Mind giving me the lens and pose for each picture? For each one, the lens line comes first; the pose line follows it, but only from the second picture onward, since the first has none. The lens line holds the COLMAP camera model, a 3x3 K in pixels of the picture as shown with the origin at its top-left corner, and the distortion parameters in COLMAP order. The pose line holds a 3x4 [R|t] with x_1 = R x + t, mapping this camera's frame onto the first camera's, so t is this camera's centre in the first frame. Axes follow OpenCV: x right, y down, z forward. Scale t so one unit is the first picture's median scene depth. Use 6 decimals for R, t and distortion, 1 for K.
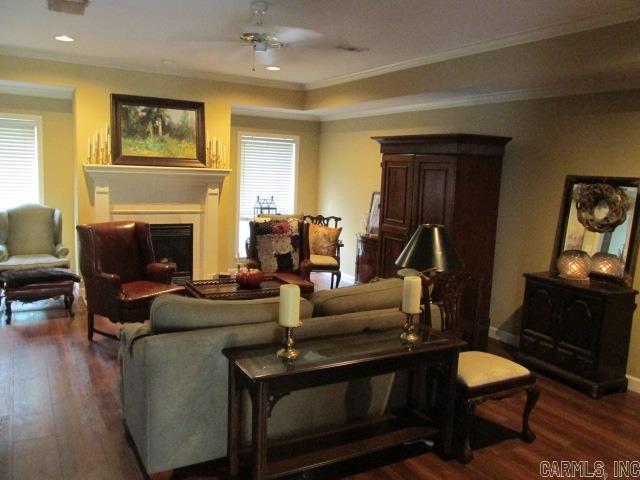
lens RADIAL K [[532.0, 0, 320.0], [0, 532.0, 240.0], [0, 0, 1]] dist [-0.030473, -0.001197]
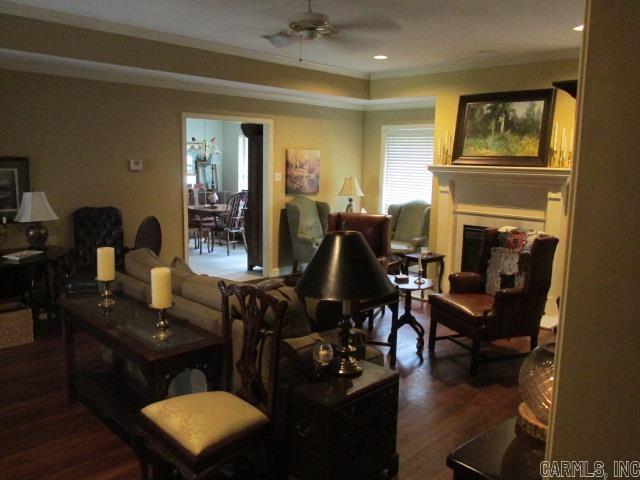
lens RADIAL K [[532.0, 0, 320.0], [0, 532.0, 240.0], [0, 0, 1]] dist [-0.030473, -0.001197]
pose [[0.258437, 0.108611, -0.959903, 0.518589], [-0.136963, 0.987741, 0.074886, -0.038360], [0.956269, 0.112118, 0.270145, 0.468876]]
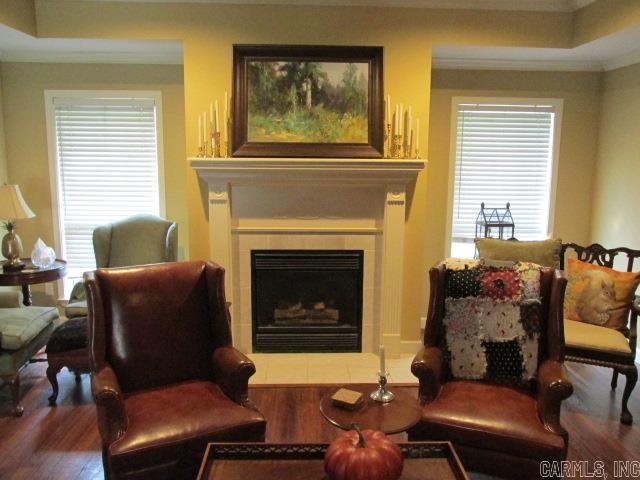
lens RADIAL K [[532.0, 0, 320.0], [0, 532.0, 240.0], [0, 0, 1]] dist [-0.030473, -0.001197]
pose [[0.884446, 0.043003, -0.464656, 0.001038], [-0.035547, 0.999060, 0.024800, -0.059705], [0.465286, -0.005417, 0.885144, 0.461425]]
